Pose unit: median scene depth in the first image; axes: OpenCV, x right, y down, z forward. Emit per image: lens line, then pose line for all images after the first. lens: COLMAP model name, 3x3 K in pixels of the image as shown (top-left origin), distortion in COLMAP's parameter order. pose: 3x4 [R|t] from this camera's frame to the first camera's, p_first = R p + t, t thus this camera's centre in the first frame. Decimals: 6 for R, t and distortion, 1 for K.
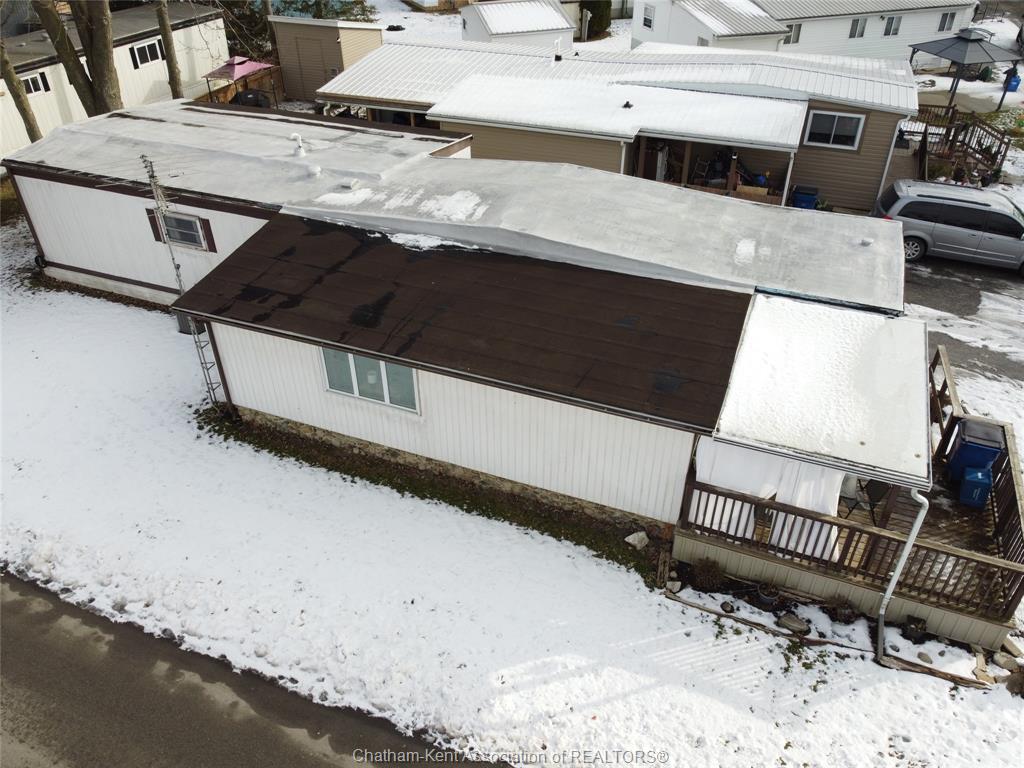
lens RADIAL K [[771.3, 0, 513.4], [0, 771.3, 390.2], [0, 0, 1]] dist [0.003530, -0.005387]
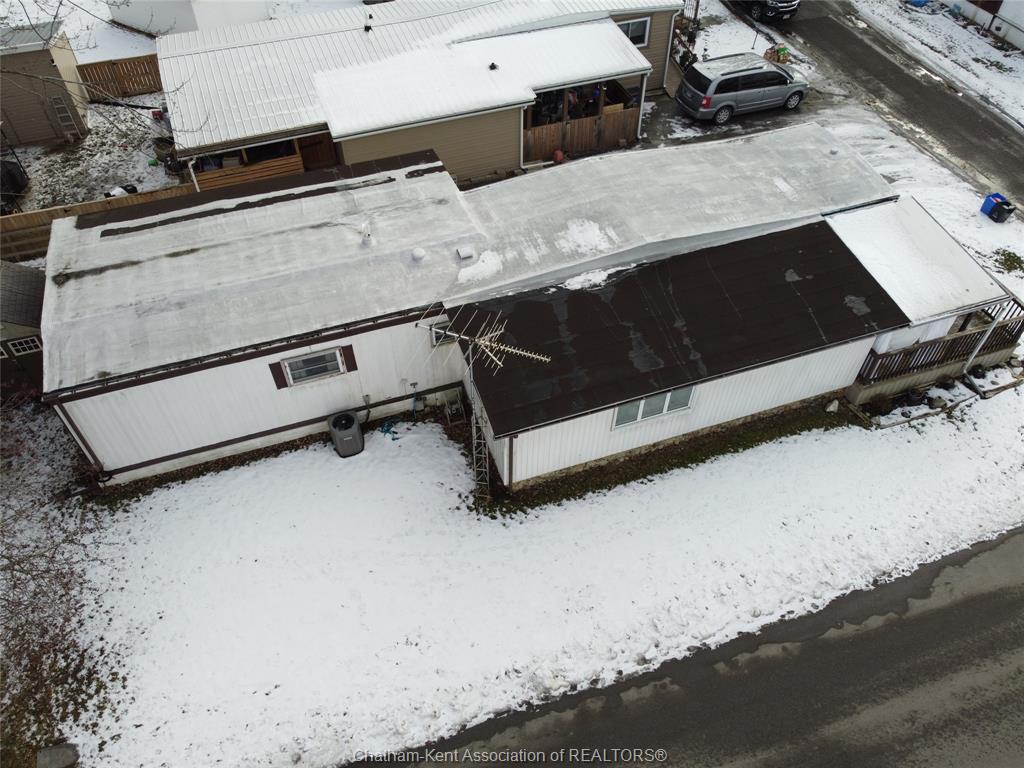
lens RADIAL K [[771.3, 0, 513.4], [0, 771.3, 382.1], [0, 0, 1]] dist [0.003530, -0.005387]
pose [[0.753229, -0.485384, 0.443901, -0.797719], [0.384378, 0.872462, 0.301766, -0.452108], [-0.533759, -0.056674, 0.843735, 0.068324]]
